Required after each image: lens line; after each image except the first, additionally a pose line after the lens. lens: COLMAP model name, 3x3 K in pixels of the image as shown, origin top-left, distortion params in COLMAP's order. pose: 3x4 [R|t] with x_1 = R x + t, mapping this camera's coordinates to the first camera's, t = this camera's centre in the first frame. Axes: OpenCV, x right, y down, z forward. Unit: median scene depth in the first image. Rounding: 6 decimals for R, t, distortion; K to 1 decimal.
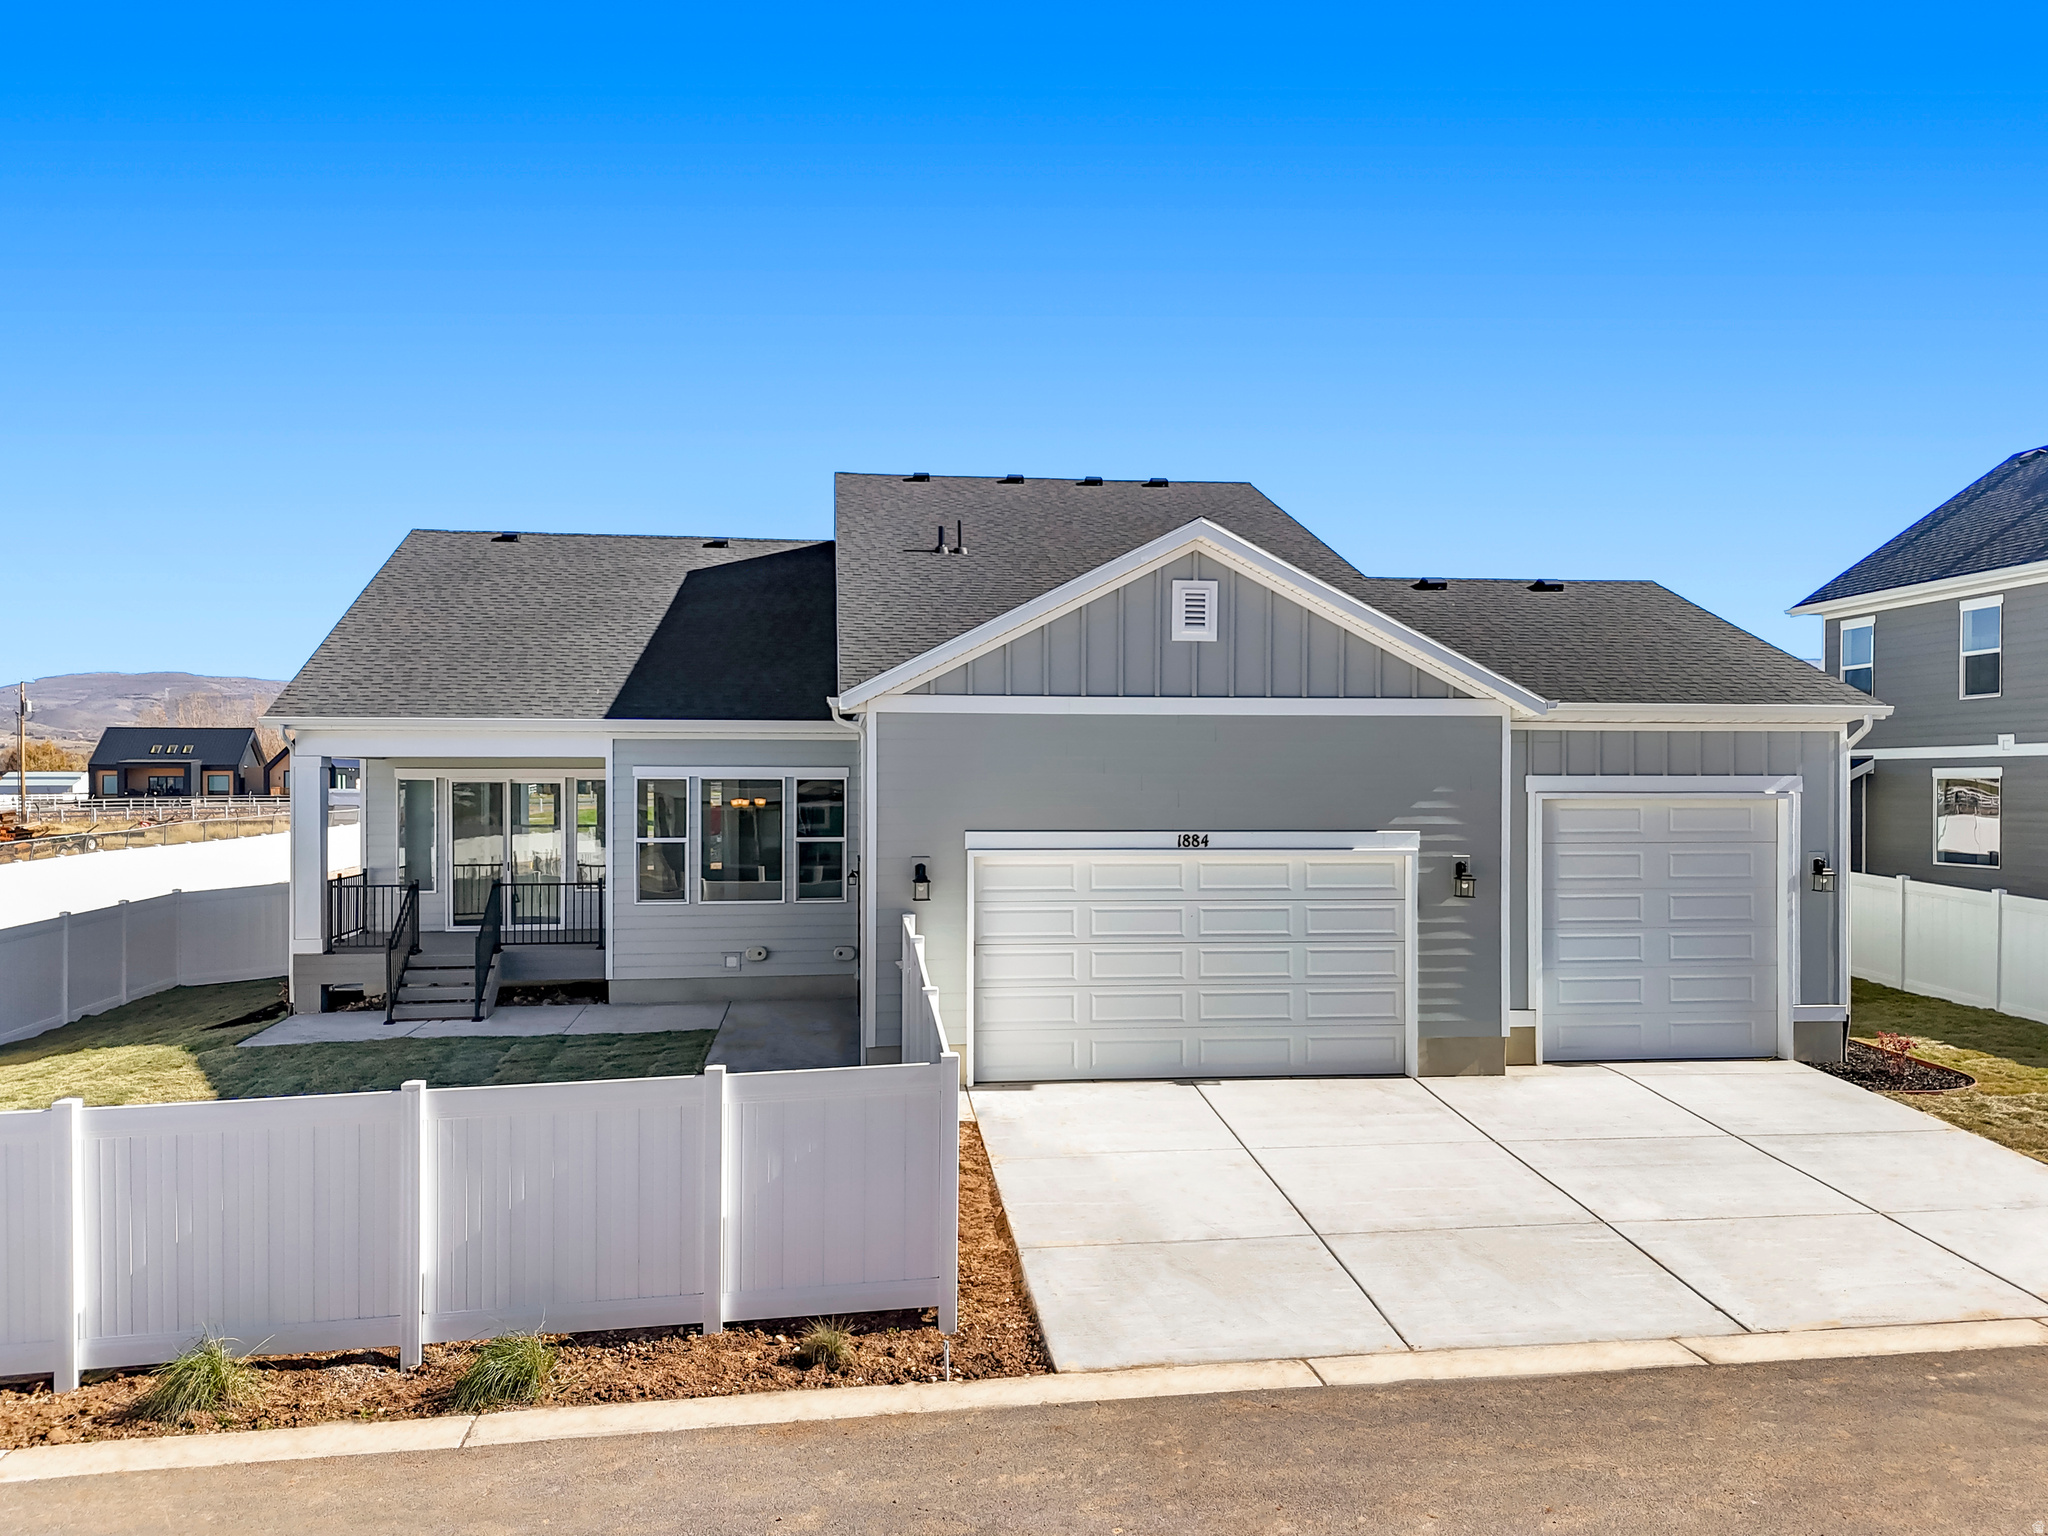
lens RADIAL K [[1546.7, 0, 1027.8], [0, 1546.7, 782.7], [0, 0, 1]] dist [0.049316, -0.016732]
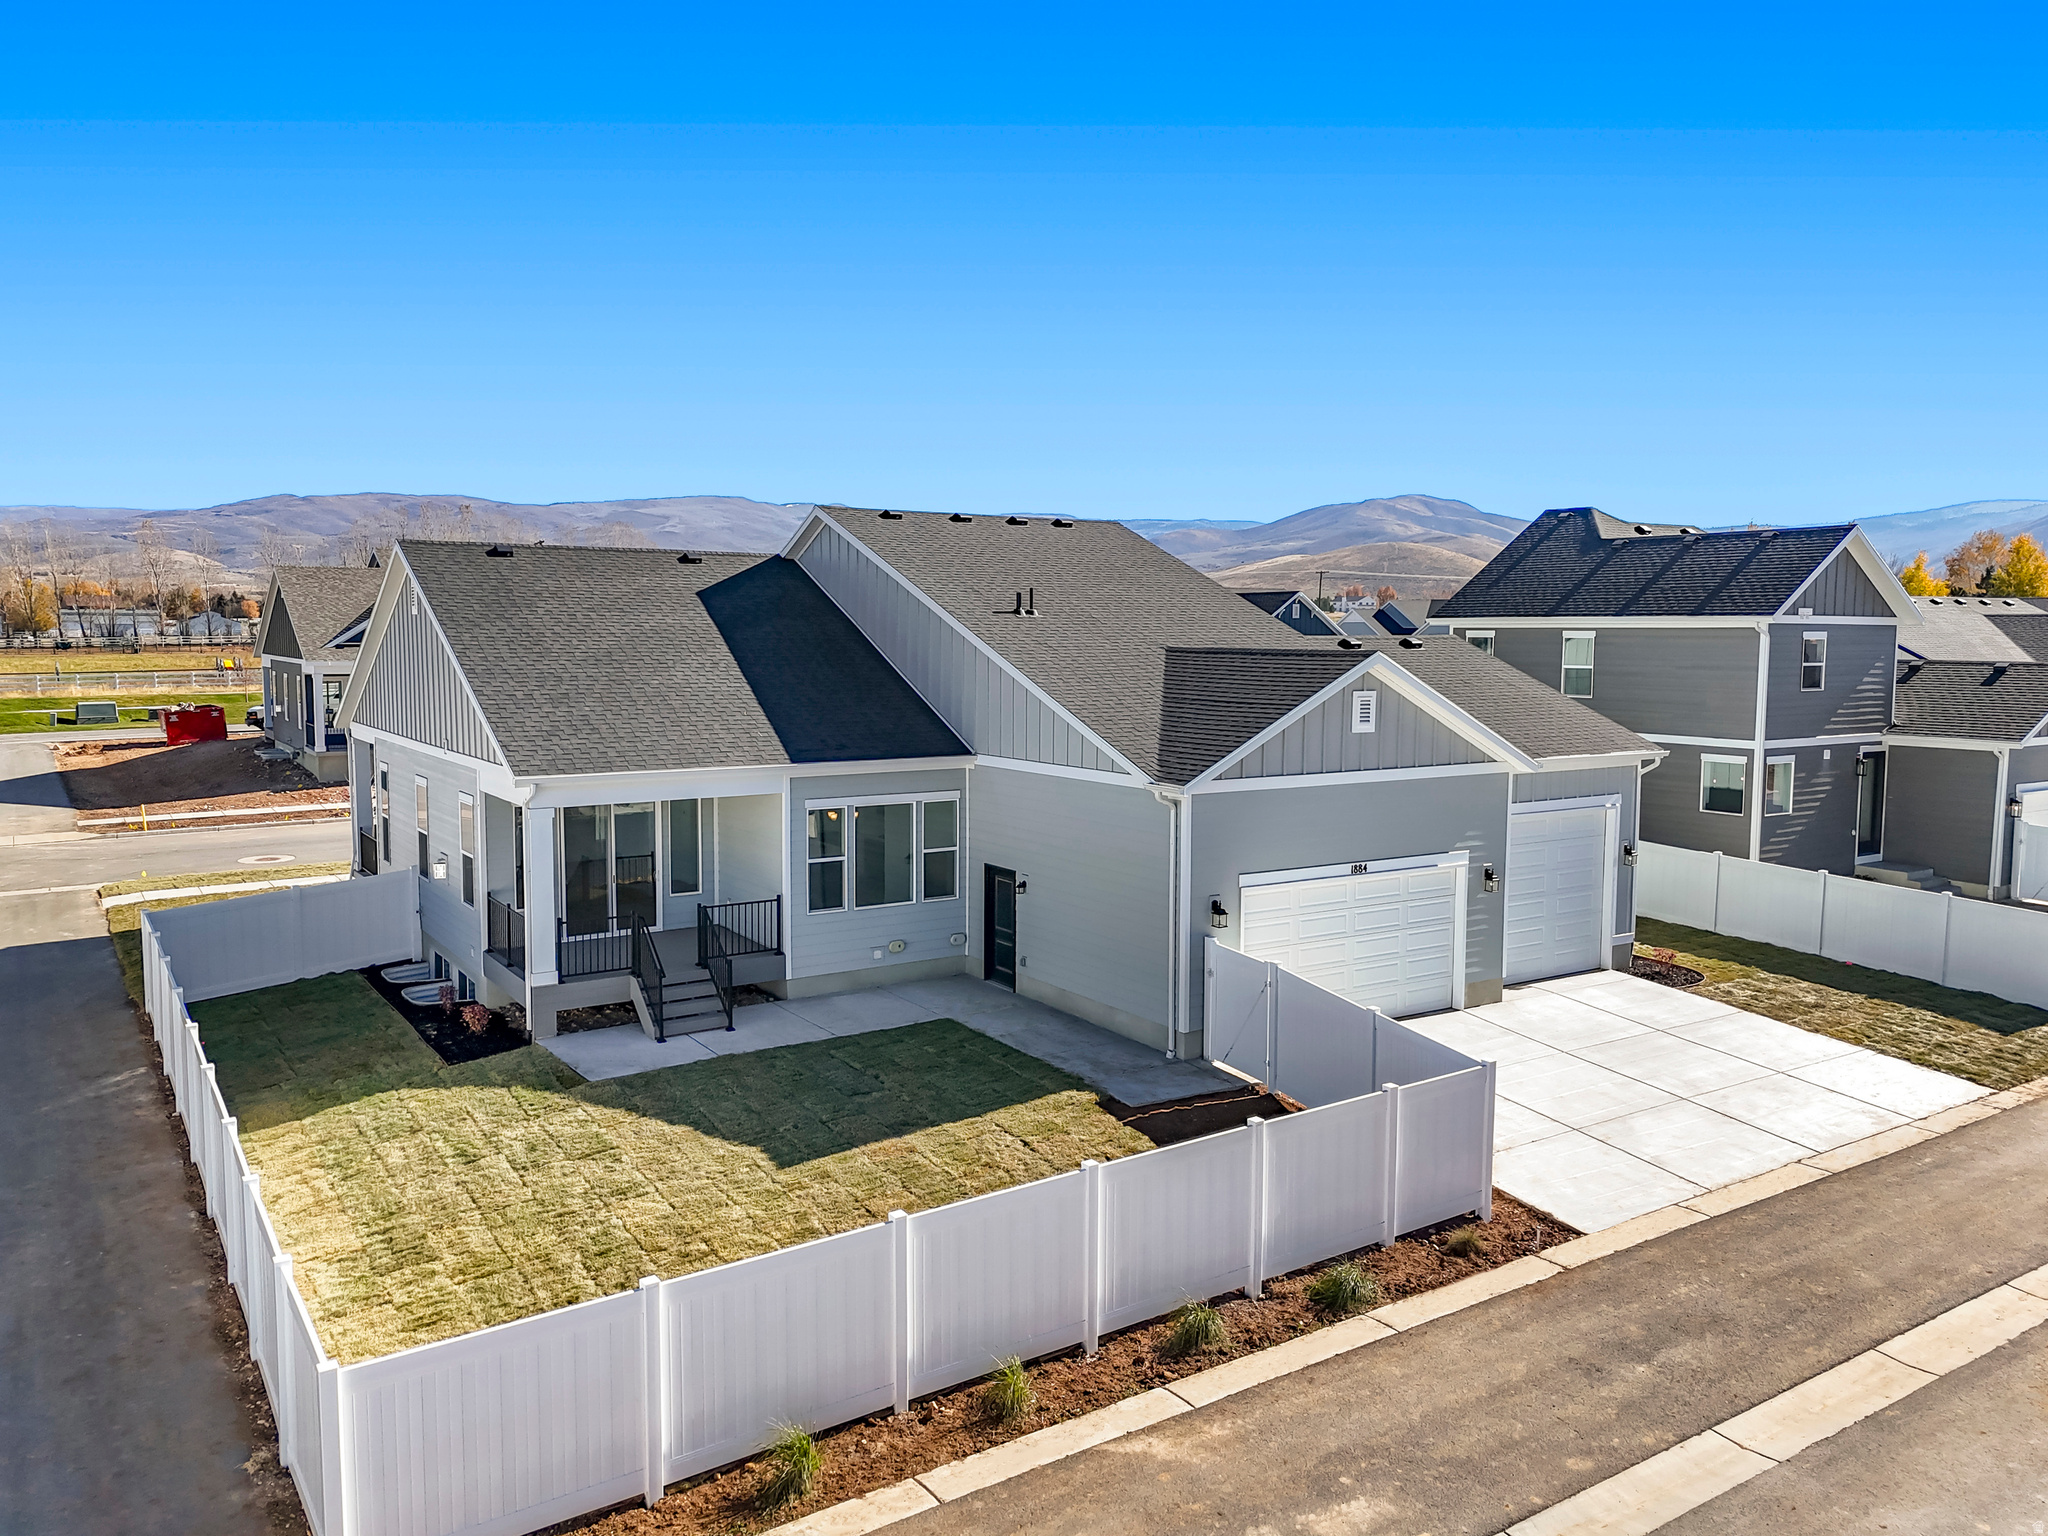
lens RADIAL K [[1546.7, 0, 1010.1], [0, 1546.7, 768.4], [0, 0, 1]] dist [0.049316, -0.016732]
pose [[0.897807, -0.038136, 0.438736, -0.806941], [-0.005762, 0.995141, 0.098292, -0.193799], [-0.440352, -0.090776, 0.893224, -0.152875]]
